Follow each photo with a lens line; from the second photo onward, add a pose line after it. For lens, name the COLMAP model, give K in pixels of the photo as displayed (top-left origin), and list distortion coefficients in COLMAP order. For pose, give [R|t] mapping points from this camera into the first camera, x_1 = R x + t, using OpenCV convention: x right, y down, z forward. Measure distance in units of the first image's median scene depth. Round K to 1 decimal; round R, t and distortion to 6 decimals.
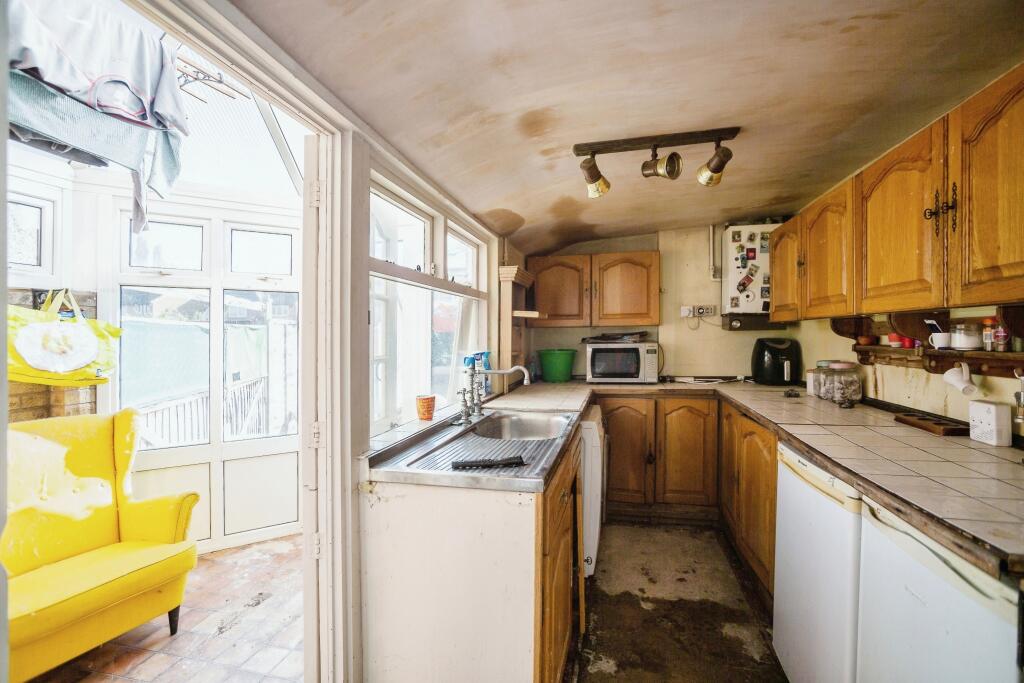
lens RADIAL K [[436.9, 0, 512.0], [0, 436.9, 341.5], [0, 0, 1]] dist [-0.037797, 0.015377]
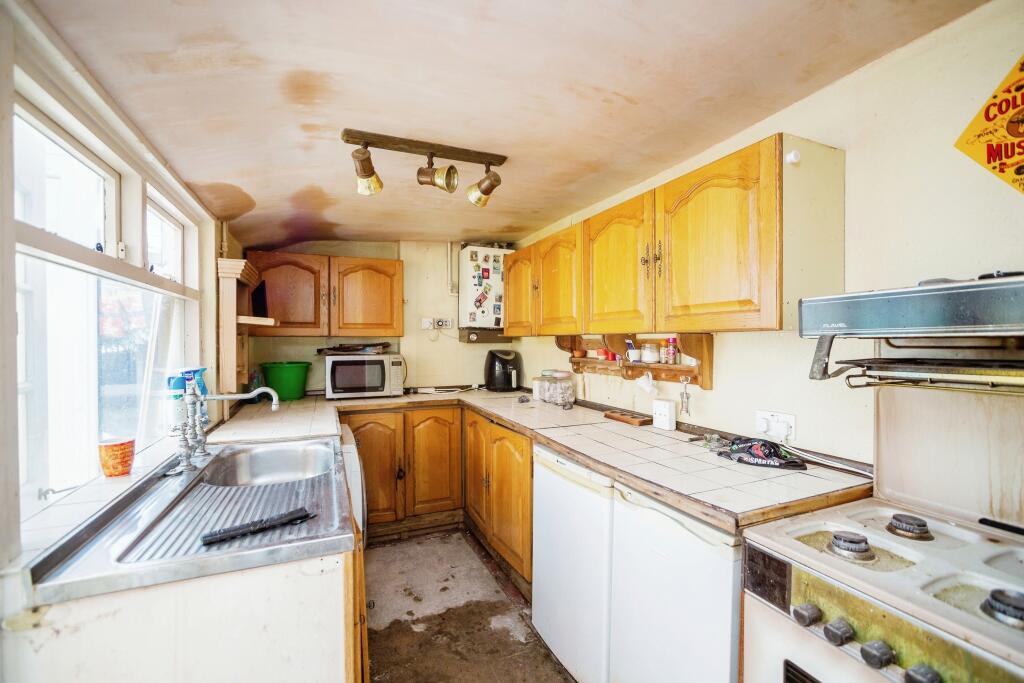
lens RADIAL K [[437.9, 0, 513.1], [0, 437.9, 355.7], [0, 0, 1]] dist [-0.046265, 0.020987]
pose [[0.799806, -0.005830, 0.600230, -0.091207], [-0.003078, 0.999900, 0.013814, -0.013901], [-0.600251, -0.012896, 0.799708, 0.096178]]
